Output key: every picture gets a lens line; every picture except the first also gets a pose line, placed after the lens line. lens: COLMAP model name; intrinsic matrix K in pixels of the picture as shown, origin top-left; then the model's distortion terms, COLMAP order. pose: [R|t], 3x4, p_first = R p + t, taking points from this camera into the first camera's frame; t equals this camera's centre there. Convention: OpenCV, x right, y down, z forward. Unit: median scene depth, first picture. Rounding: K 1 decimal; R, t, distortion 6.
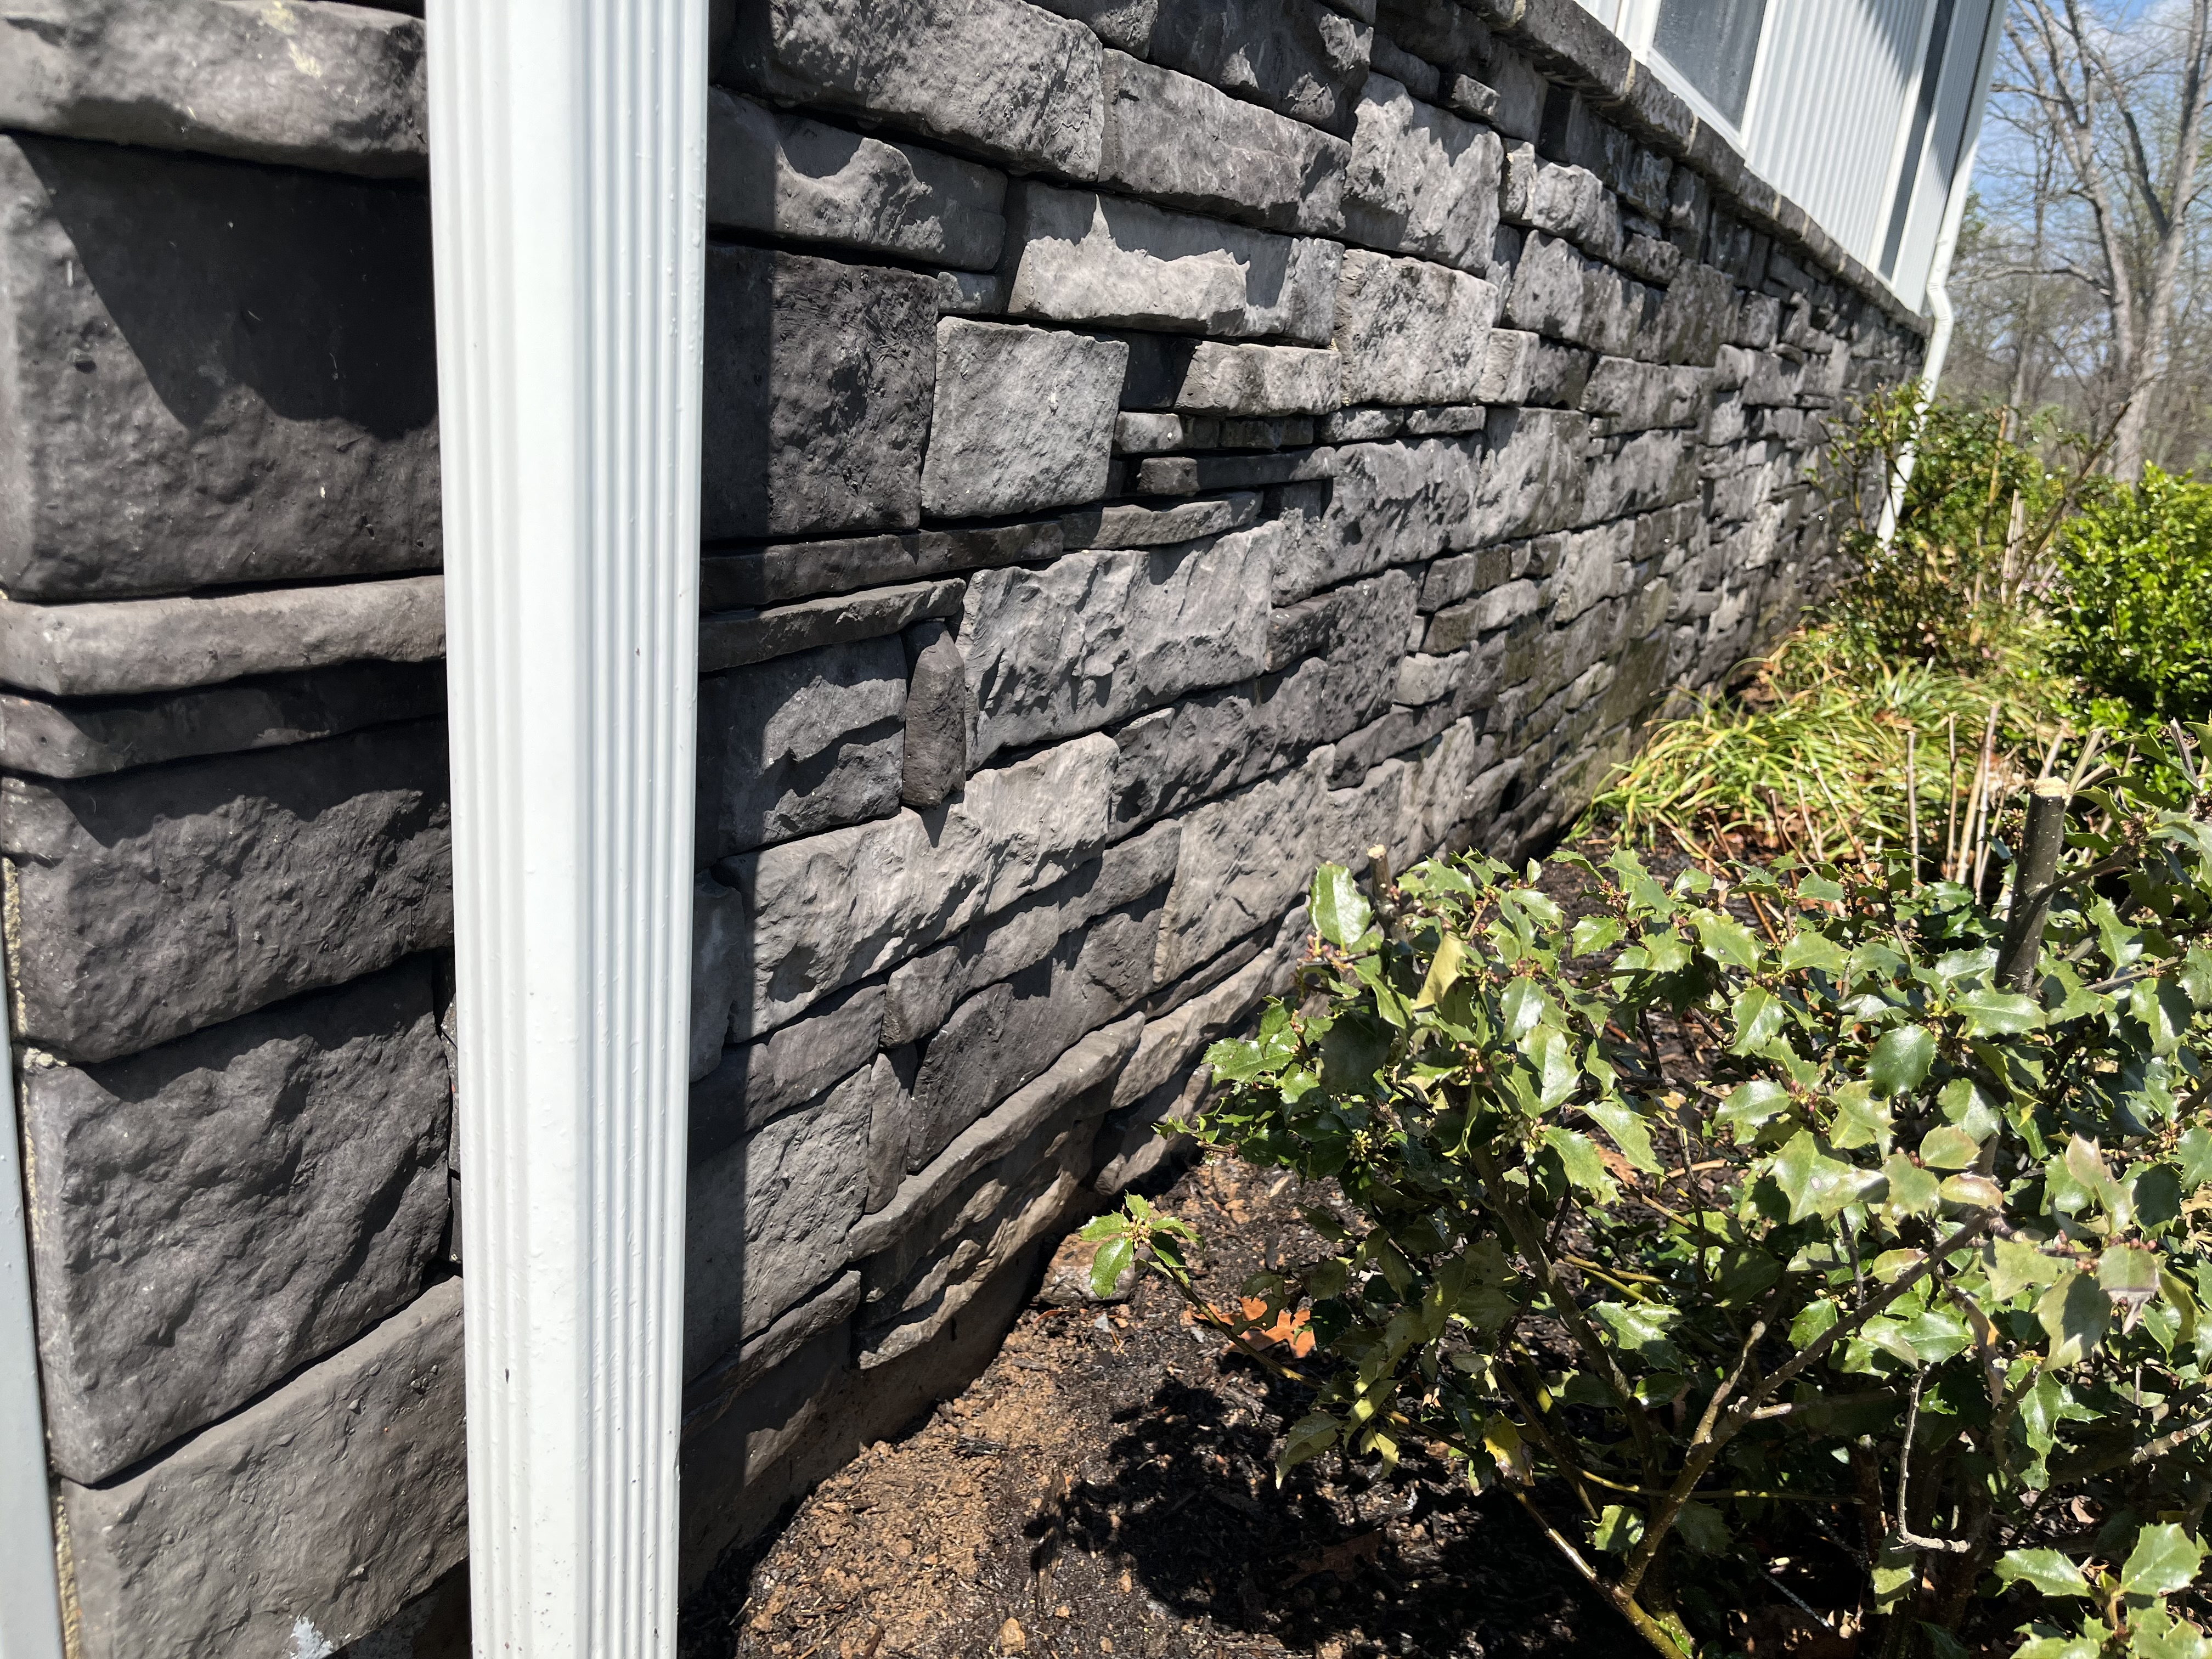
lens RADIAL K [[1643.1, 0, 1106.0], [0, 1643.1, 829.5], [0, 0, 1]] dist [-0.095235, -0.000288]
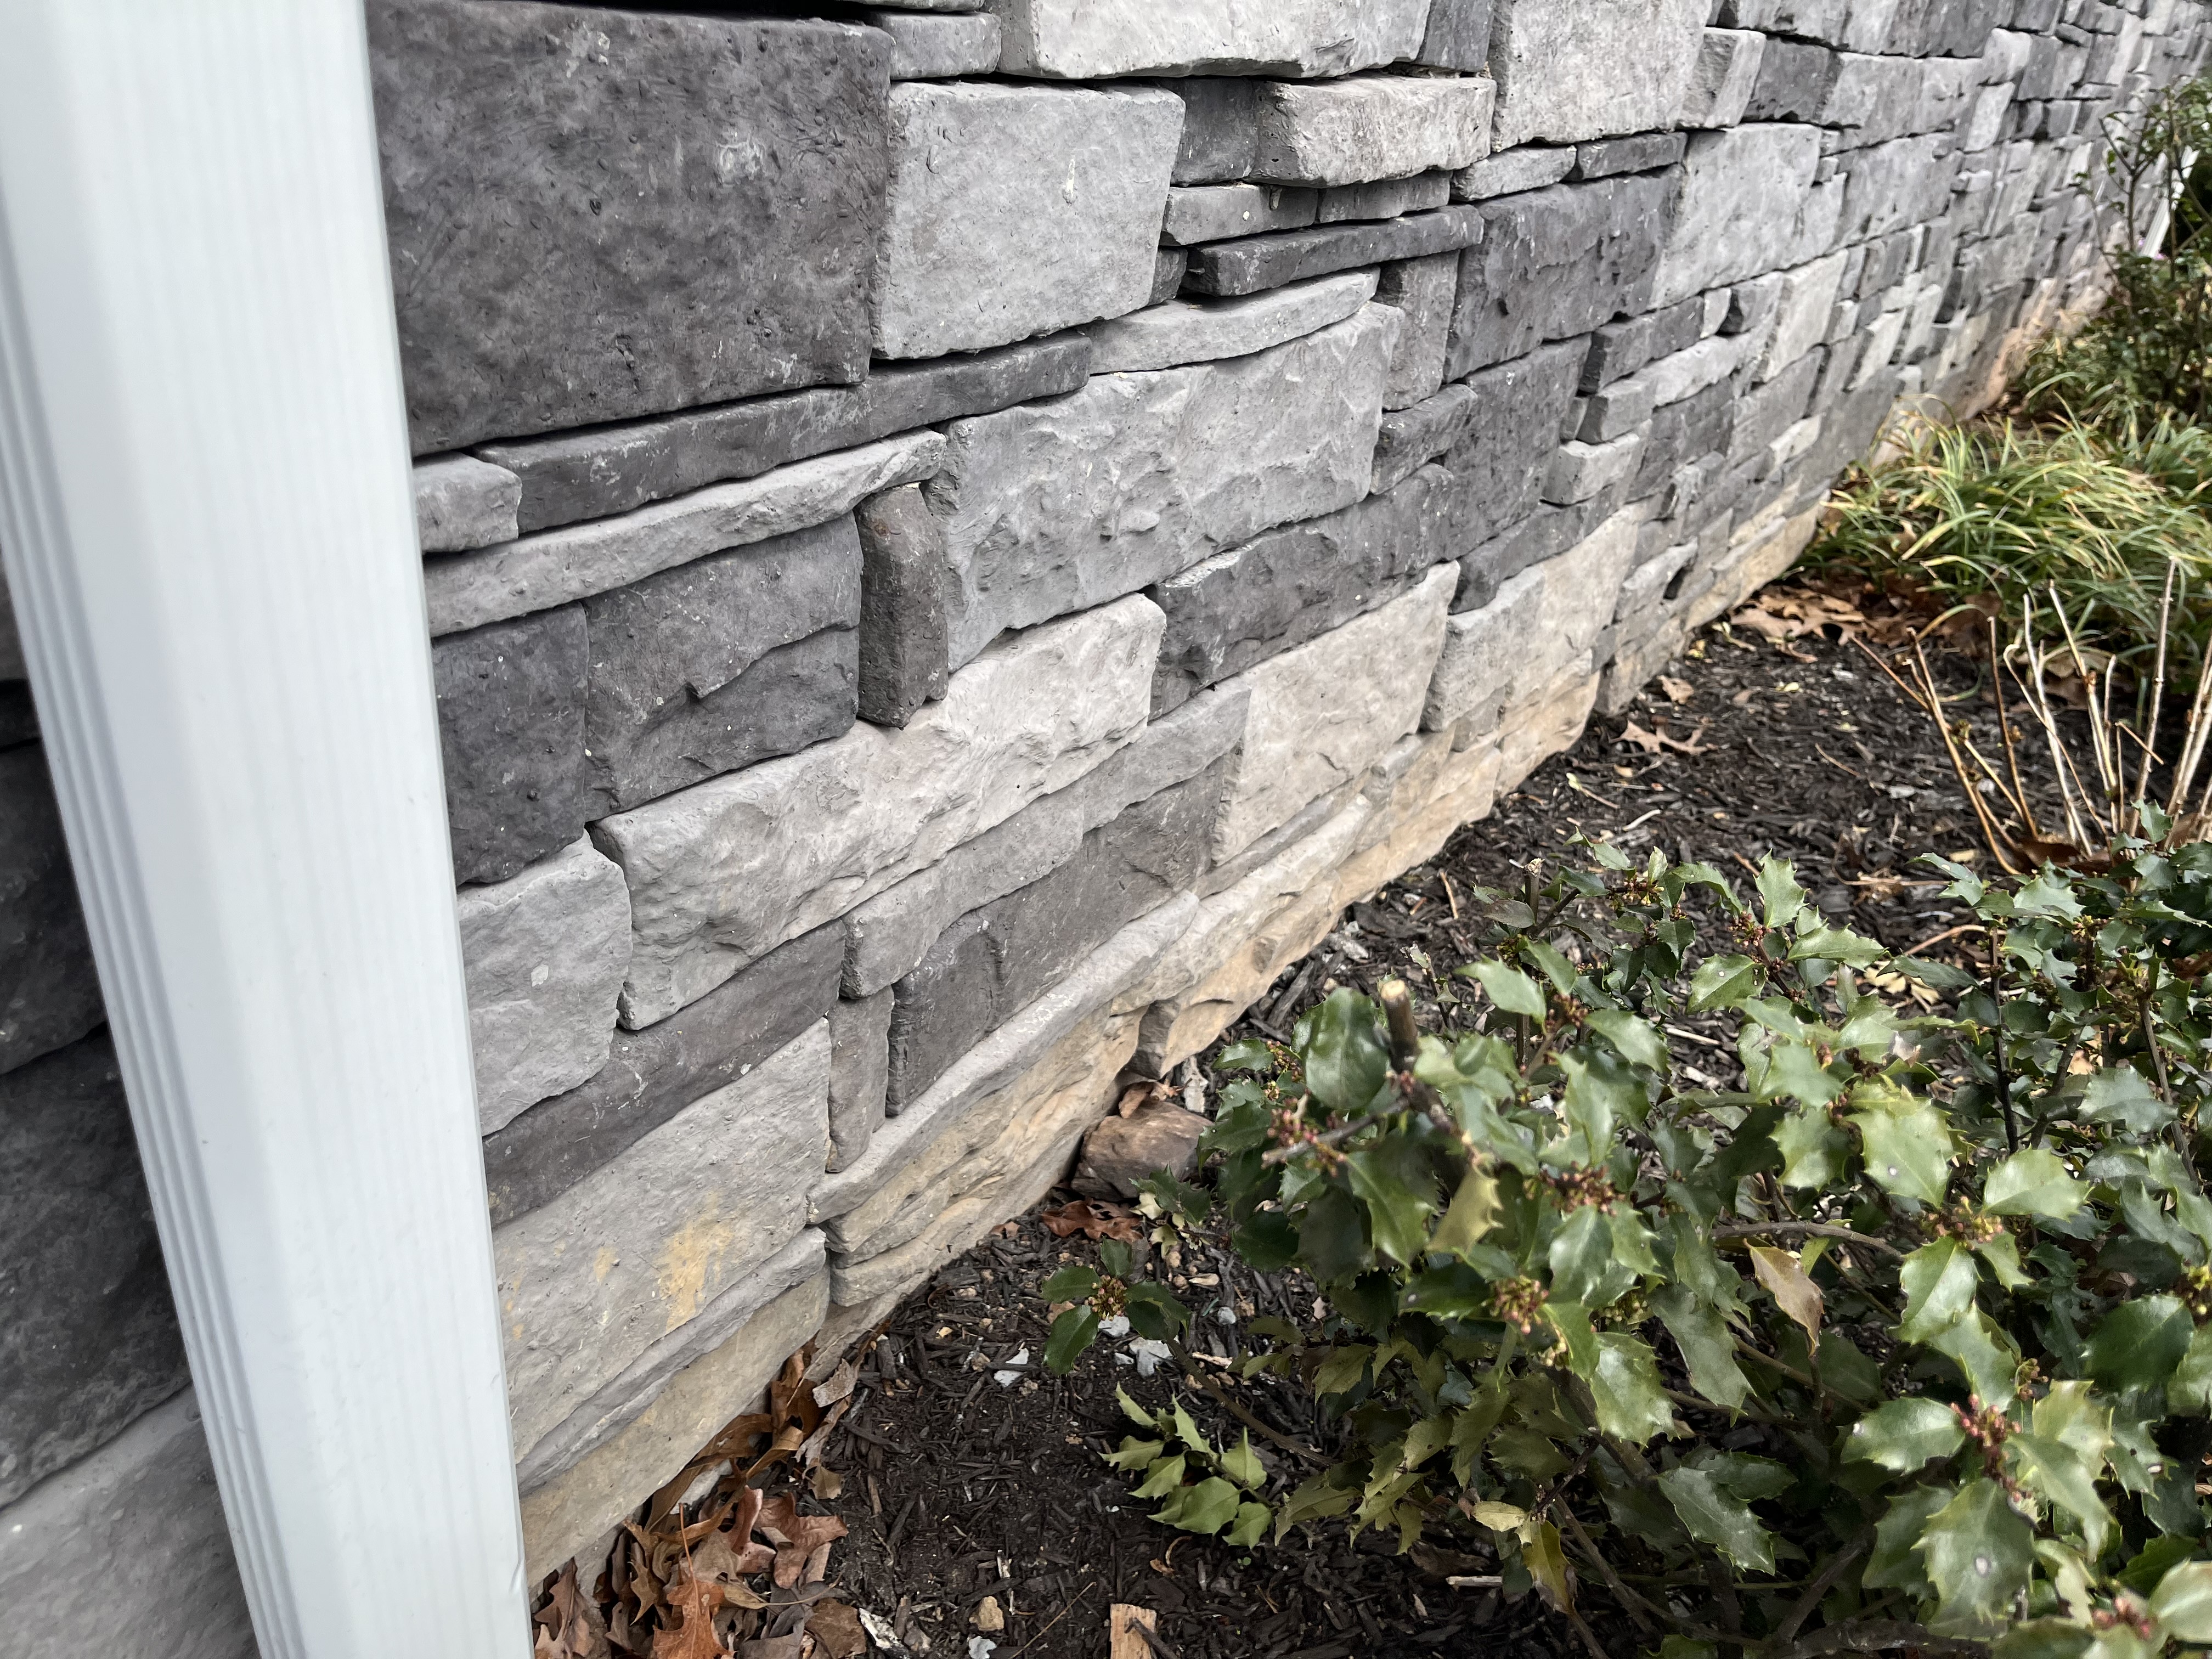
lens RADIAL K [[1660.7, 0, 1133.5], [0, 1660.7, 785.1], [0, 0, 1]] dist [-0.000661, -0.095088]
pose [[0.995885, 0.053599, -0.073078, 0.055884], [-0.040265, 0.984090, 0.173050, -0.106264], [0.081191, -0.169395, 0.982198, 0.177633]]
